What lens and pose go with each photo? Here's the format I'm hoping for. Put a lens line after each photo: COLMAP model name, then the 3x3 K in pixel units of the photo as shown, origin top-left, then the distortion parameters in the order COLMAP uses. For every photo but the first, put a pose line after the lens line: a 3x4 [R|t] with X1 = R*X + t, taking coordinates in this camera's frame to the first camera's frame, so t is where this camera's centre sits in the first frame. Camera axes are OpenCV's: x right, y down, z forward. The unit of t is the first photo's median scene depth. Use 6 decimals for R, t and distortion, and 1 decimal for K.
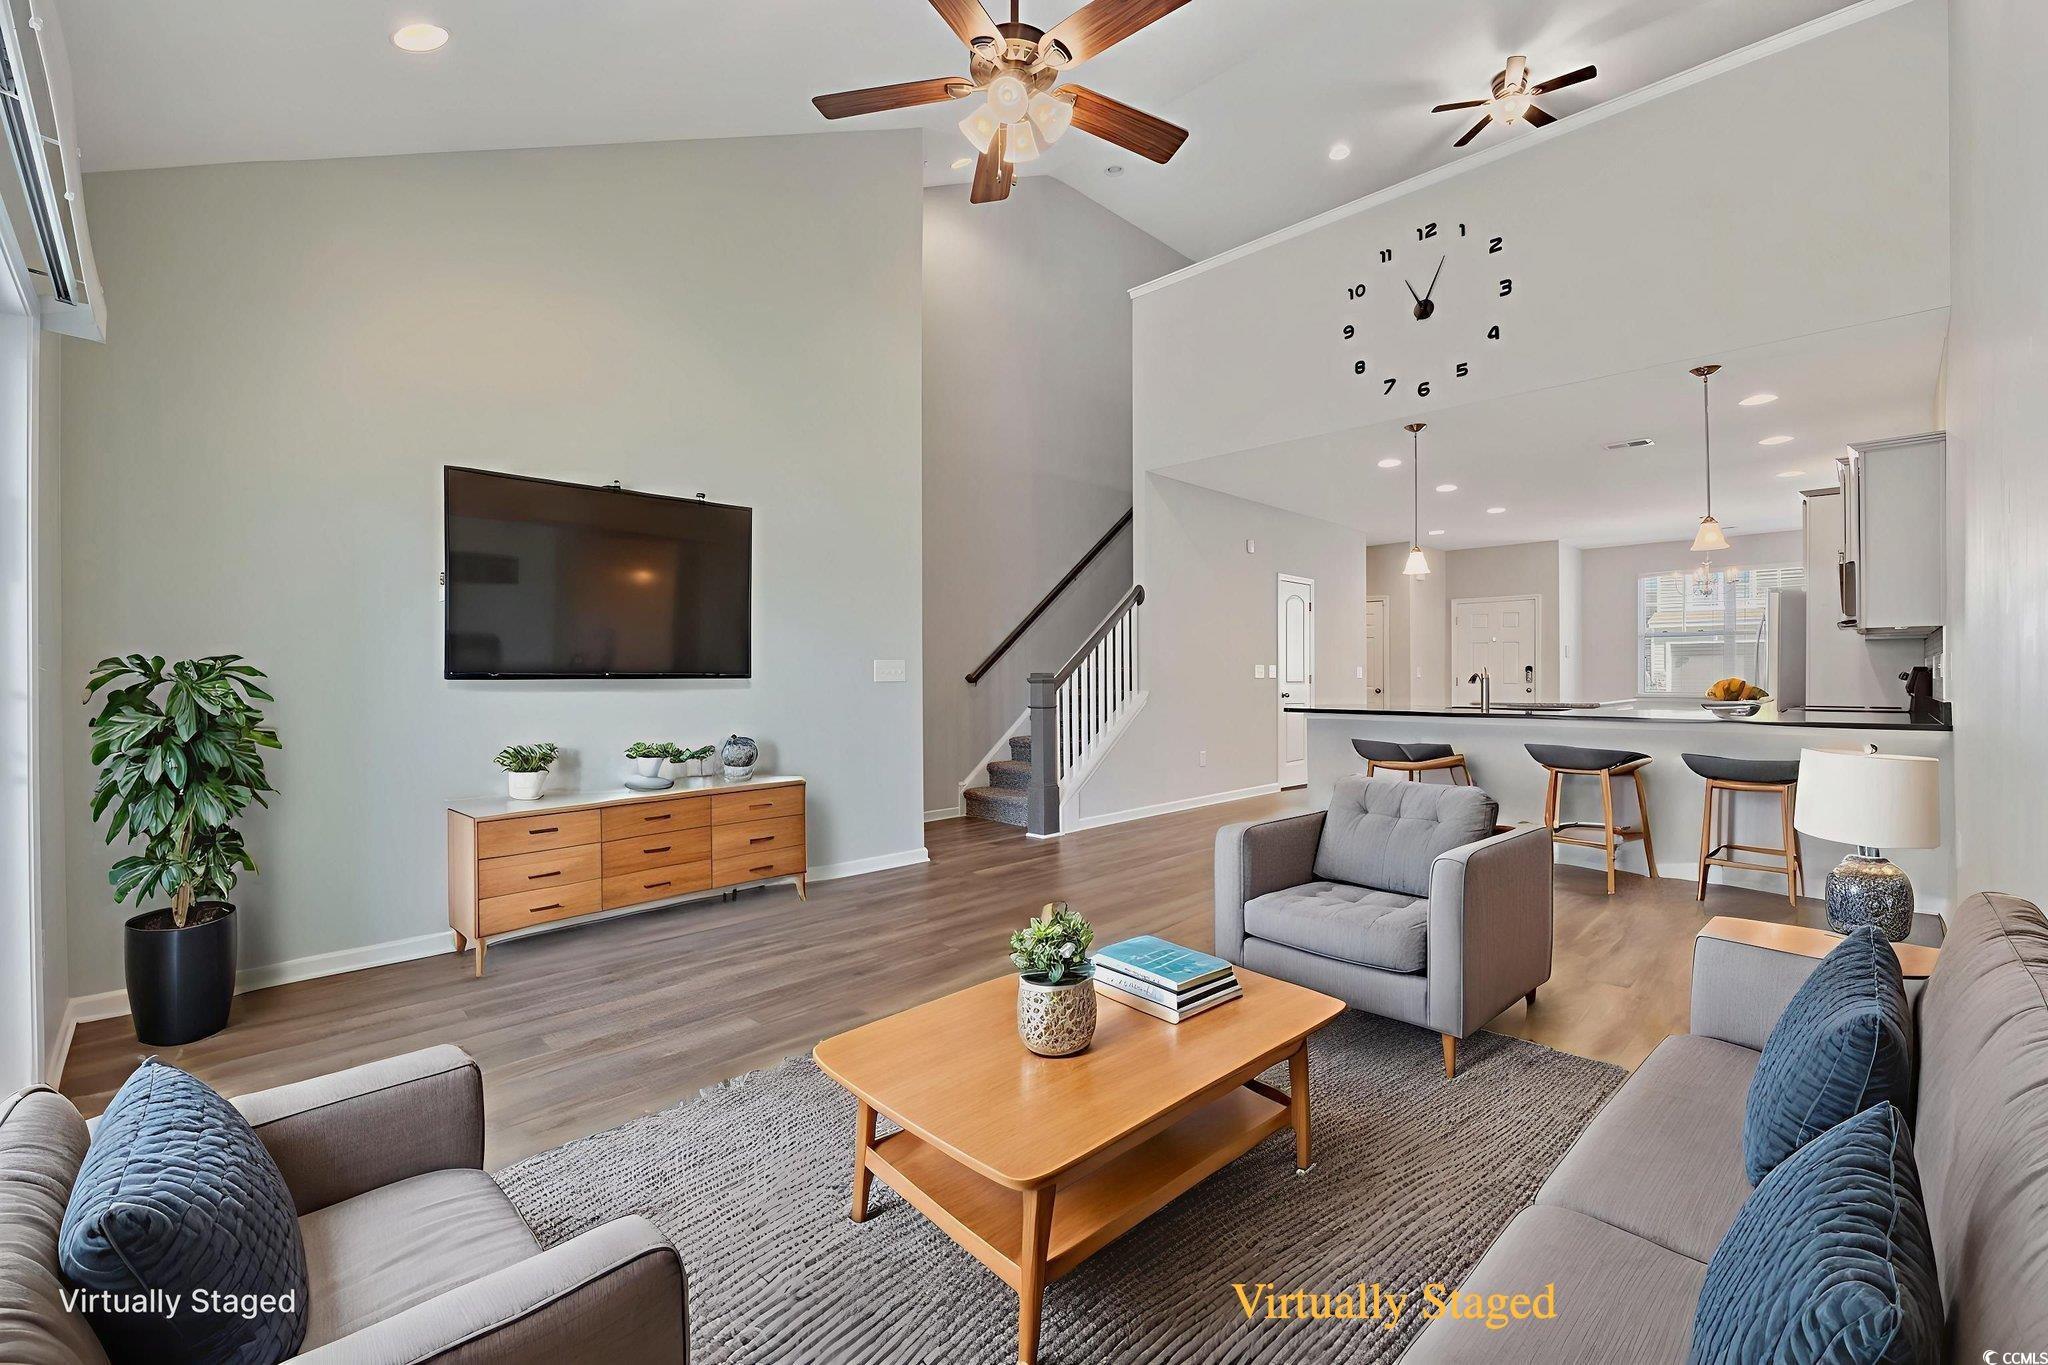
lens RADIAL K [[857.2, 0, 1026.1], [0, 857.2, 679.1], [0, 0, 1]] dist [-0.019833, 0.005522]
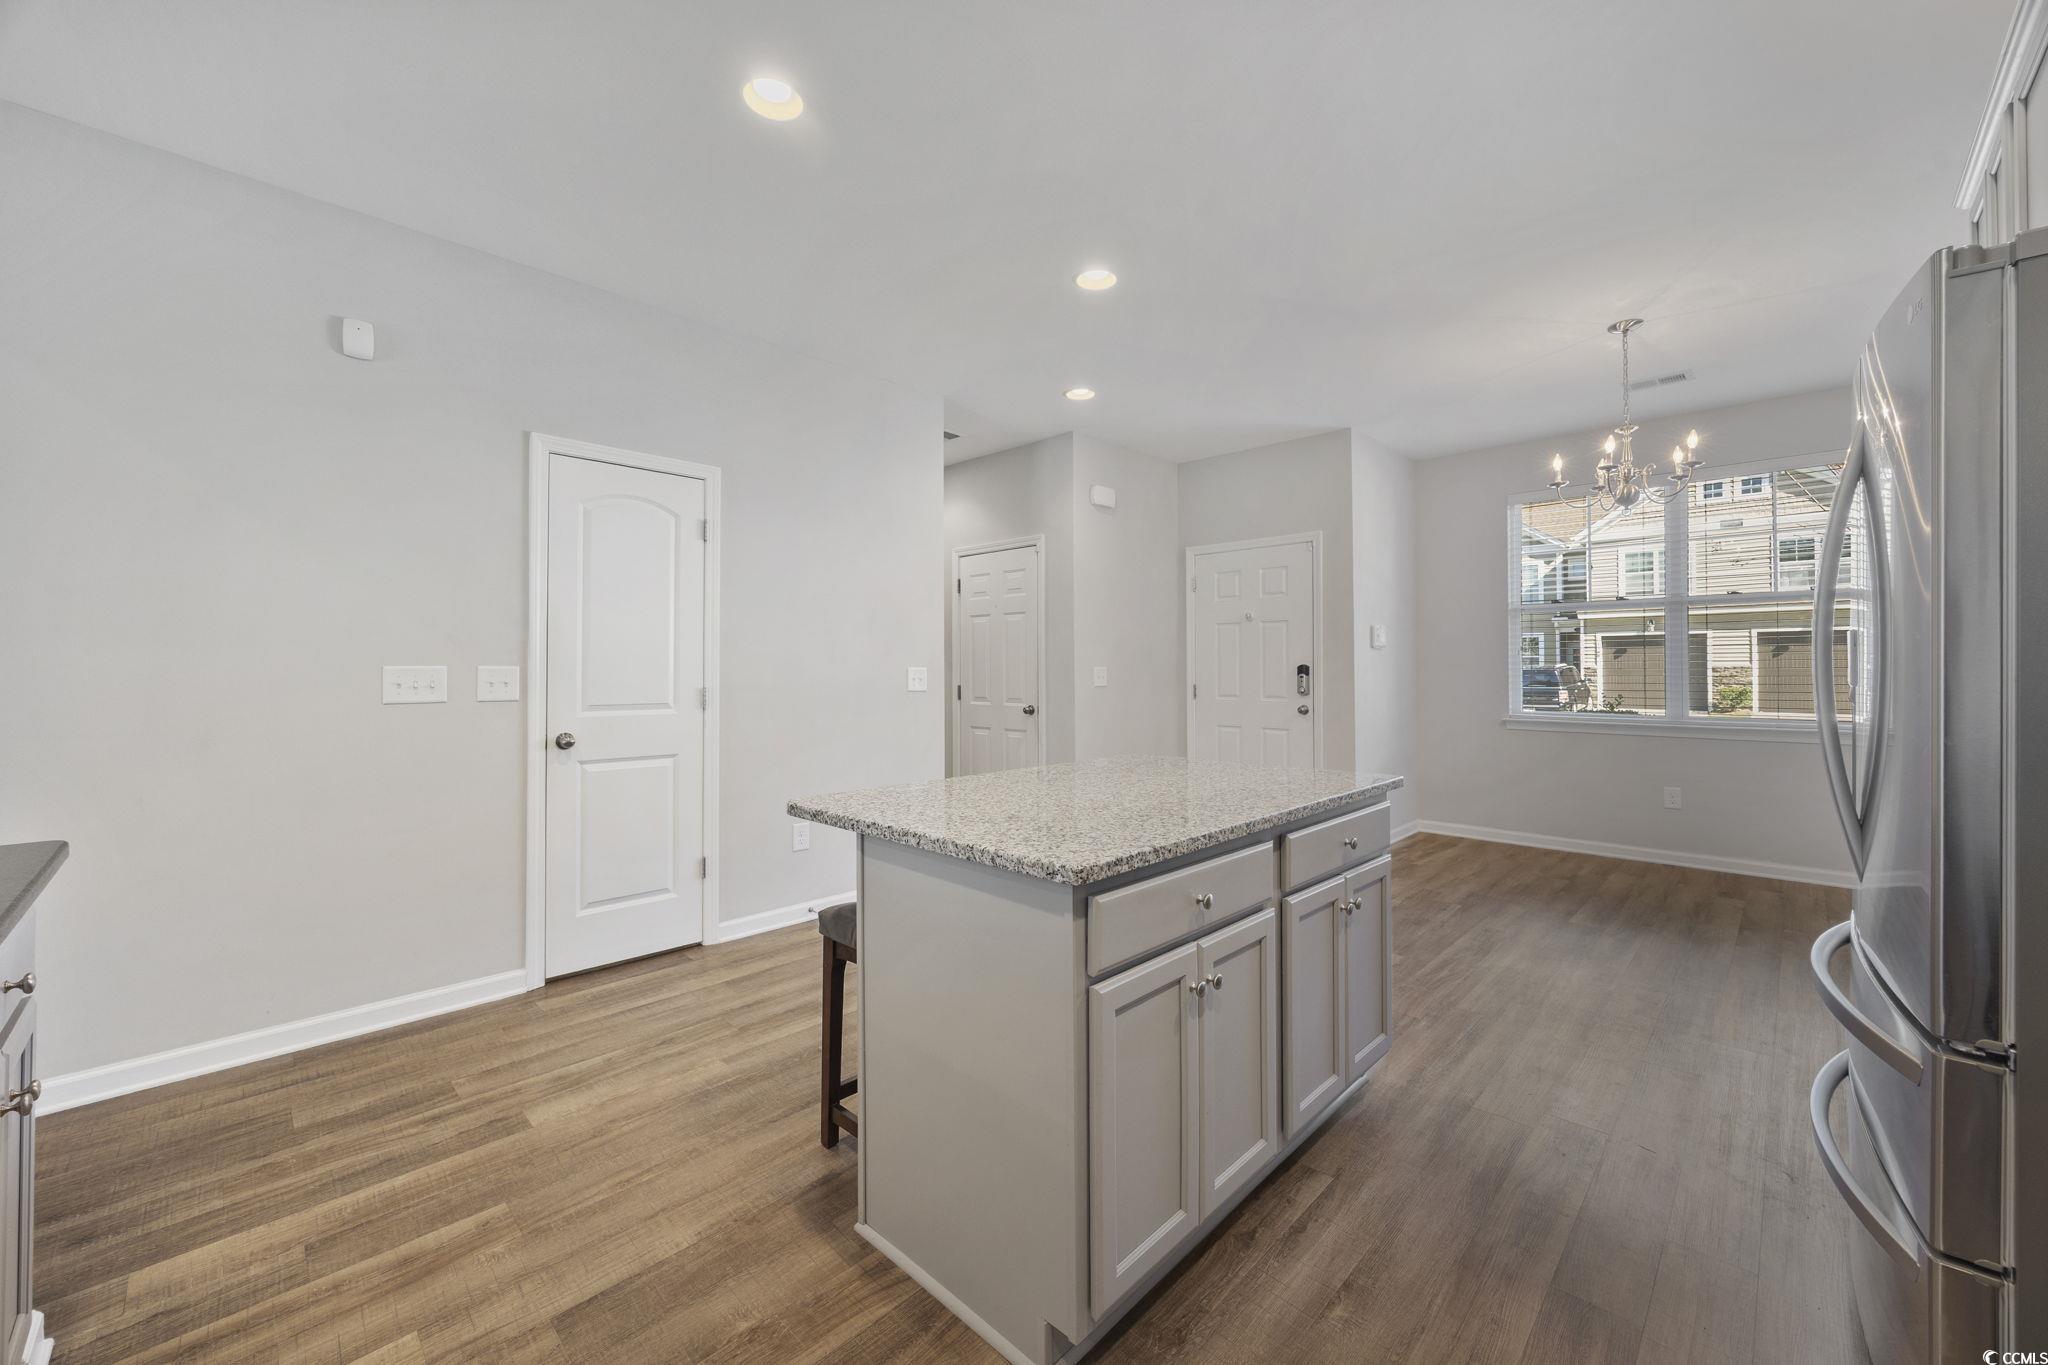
lens RADIAL K [[793.5, 0, 1050.3], [0, 793.5, 677.8], [0, 0, 1]] dist [0.009337, -0.000075]
pose [[0.999737, 0.007430, 0.021704, 0.783100], [-0.007769, 0.999848, 0.015583, -0.026374], [-0.021584, -0.015747, 0.999643, 0.930184]]
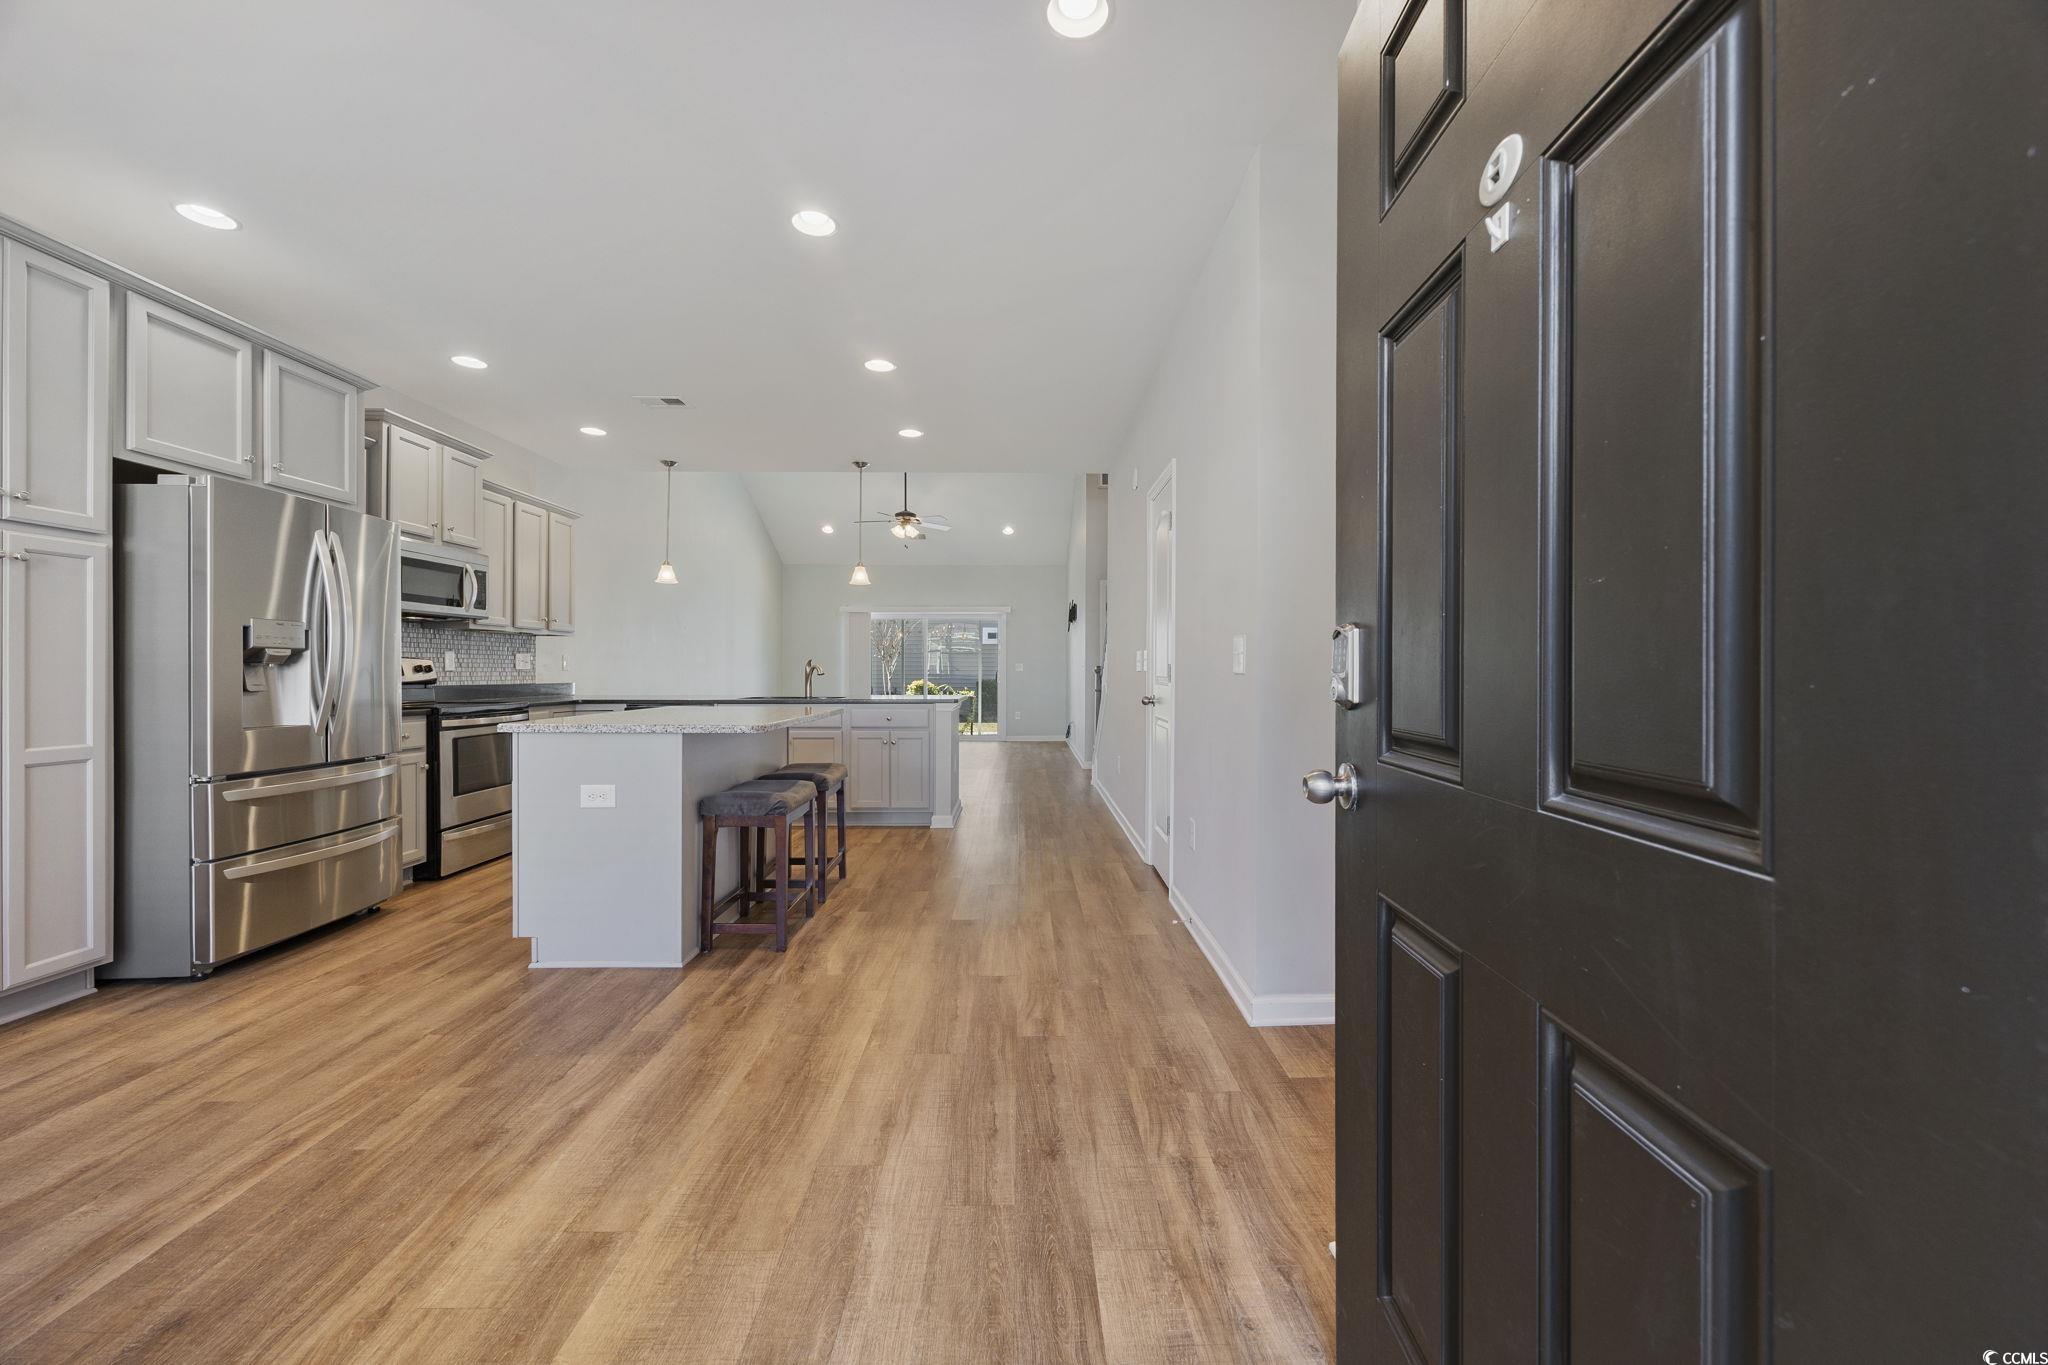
lens RADIAL K [[788.8, 0, 1034.9], [0, 788.8, 670.6], [0, 0, 1]] dist [-0.002498, -0.000005]
pose [[-0.689137, 0.000112, -0.724632, 1.109345], [-0.002867, 0.999992, 0.002880, -0.003196], [0.724626, 0.004062, -0.689131, 1.953908]]
